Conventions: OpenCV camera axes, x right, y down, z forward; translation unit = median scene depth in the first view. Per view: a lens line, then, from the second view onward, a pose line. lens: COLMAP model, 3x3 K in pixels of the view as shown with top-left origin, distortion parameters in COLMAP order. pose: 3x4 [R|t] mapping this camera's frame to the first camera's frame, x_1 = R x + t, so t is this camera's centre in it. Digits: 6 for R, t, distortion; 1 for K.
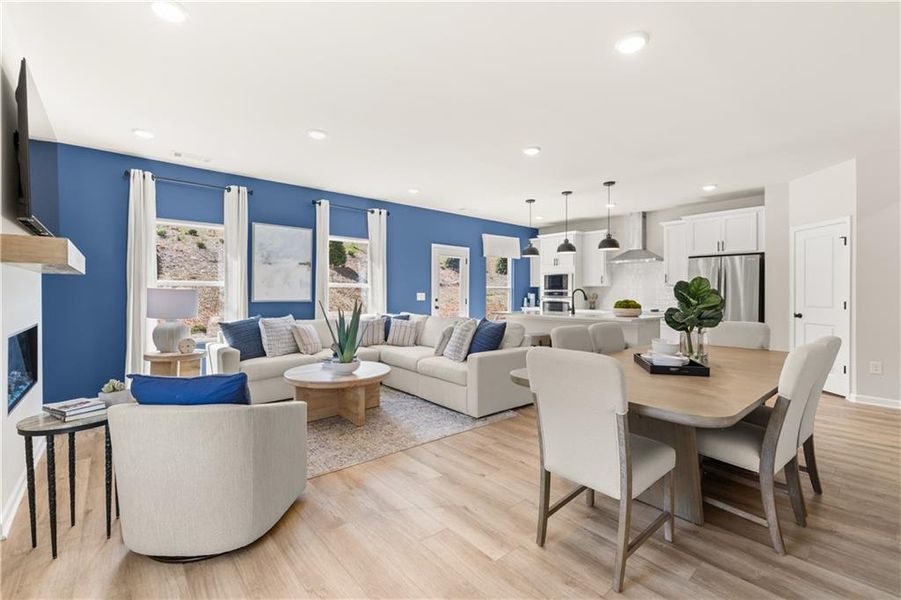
lens RADIAL K [[389.6, 0, 449.4], [0, 389.6, 294.7], [0, 0, 1]] dist [-0.003359, 0.001644]
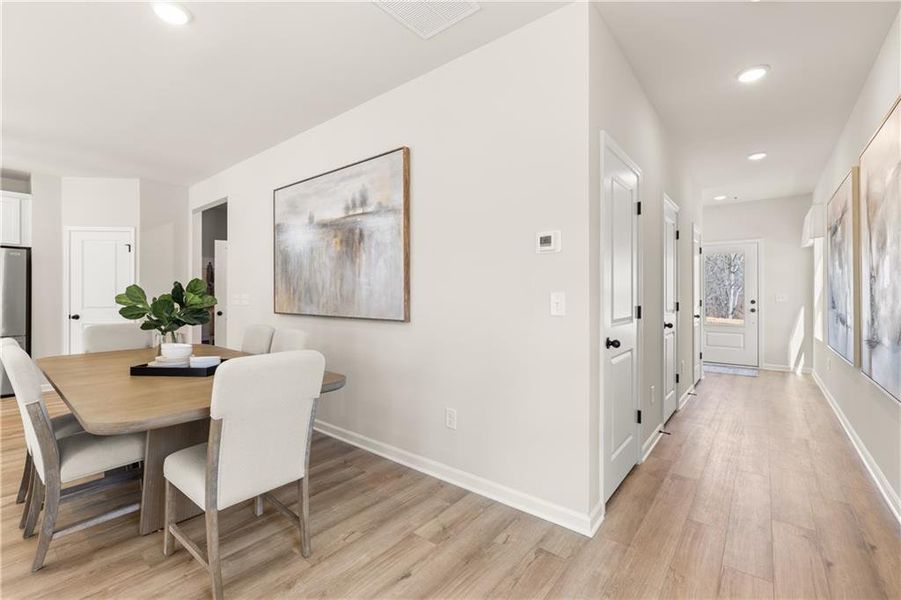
lens RADIAL K [[389.6, 0, 448.8], [0, 389.6, 293.4], [0, 0, 1]] dist [-0.003359, 0.001644]
pose [[-0.176690, -0.000162, 0.984266, -0.246959], [0.003233, 0.999994, 0.000746, -0.003527], [-0.984261, 0.003314, -0.176689, 0.254453]]
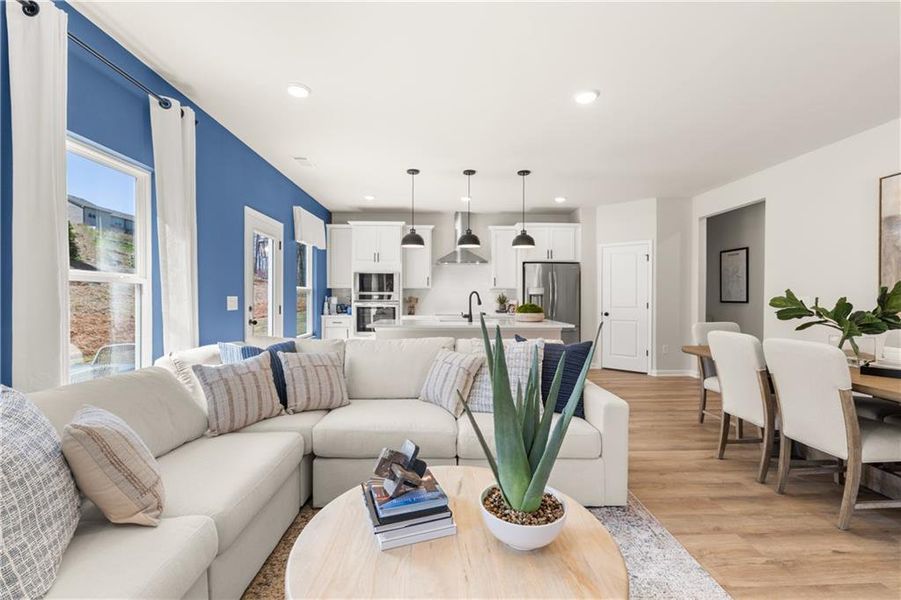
lens RADIAL K [[389.6, 0, 451.9], [0, 389.6, 300.3], [0, 0, 1]] dist [-0.003359, 0.001644]
pose [[0.623501, -0.009224, 0.781768, -0.422223], [0.002049, 0.999946, 0.010165, -0.005713], [-0.781820, -0.004736, 0.623487, 0.626221]]
